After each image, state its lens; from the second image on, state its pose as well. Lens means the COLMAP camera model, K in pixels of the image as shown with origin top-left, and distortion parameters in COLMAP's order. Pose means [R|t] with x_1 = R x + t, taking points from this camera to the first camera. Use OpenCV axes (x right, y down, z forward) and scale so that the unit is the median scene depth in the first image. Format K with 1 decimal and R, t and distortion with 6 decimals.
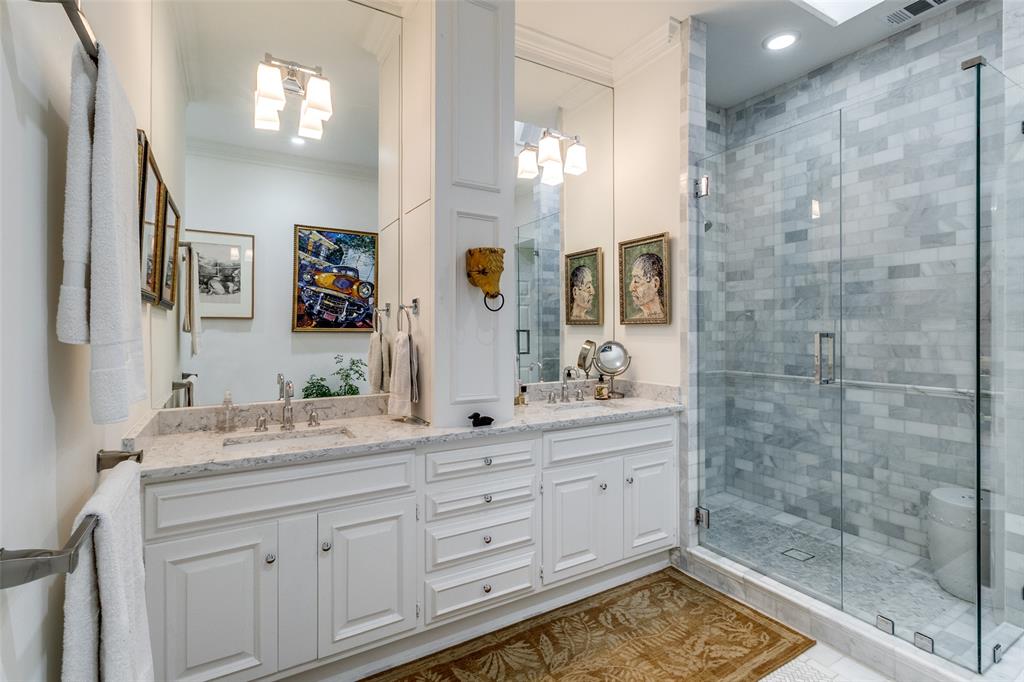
lens RADIAL K [[475.1, 0, 500.9], [0, 475.1, 322.3], [0, 0, 1]] dist [0.002906, 0.001072]
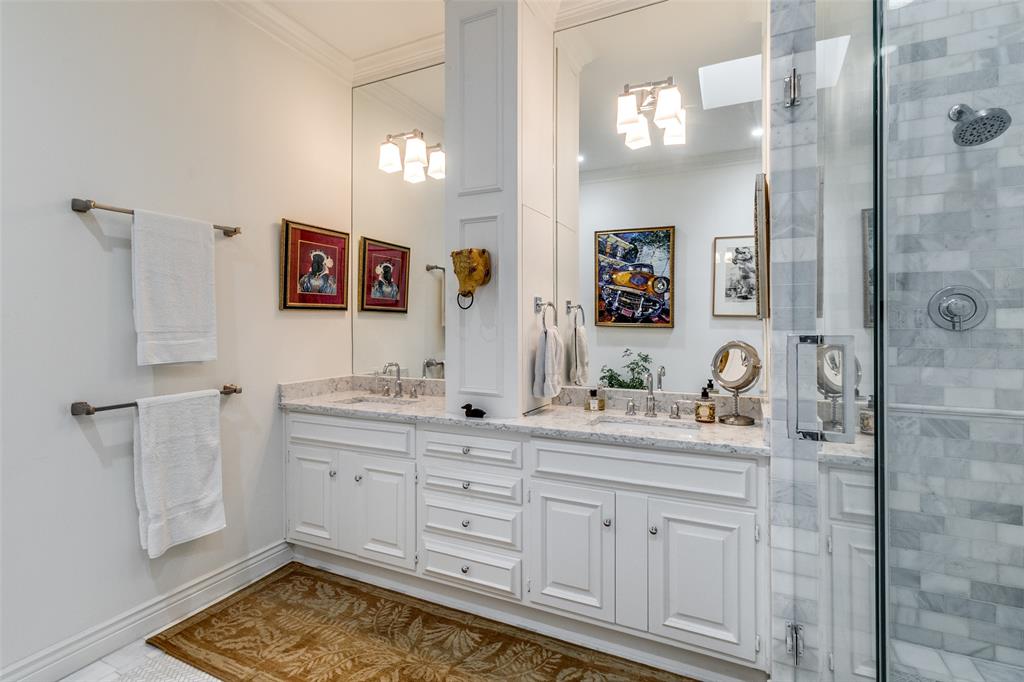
lens RADIAL K [[475.1, 0, 540.4], [0, 475.1, 323.0], [0, 0, 1]] dist [0.002906, 0.001072]
pose [[0.592277, 0.003324, -0.805728, 0.398626], [0.007974, 0.999918, 0.009986, -0.000404], [0.805695, -0.012339, 0.592202, 0.220024]]
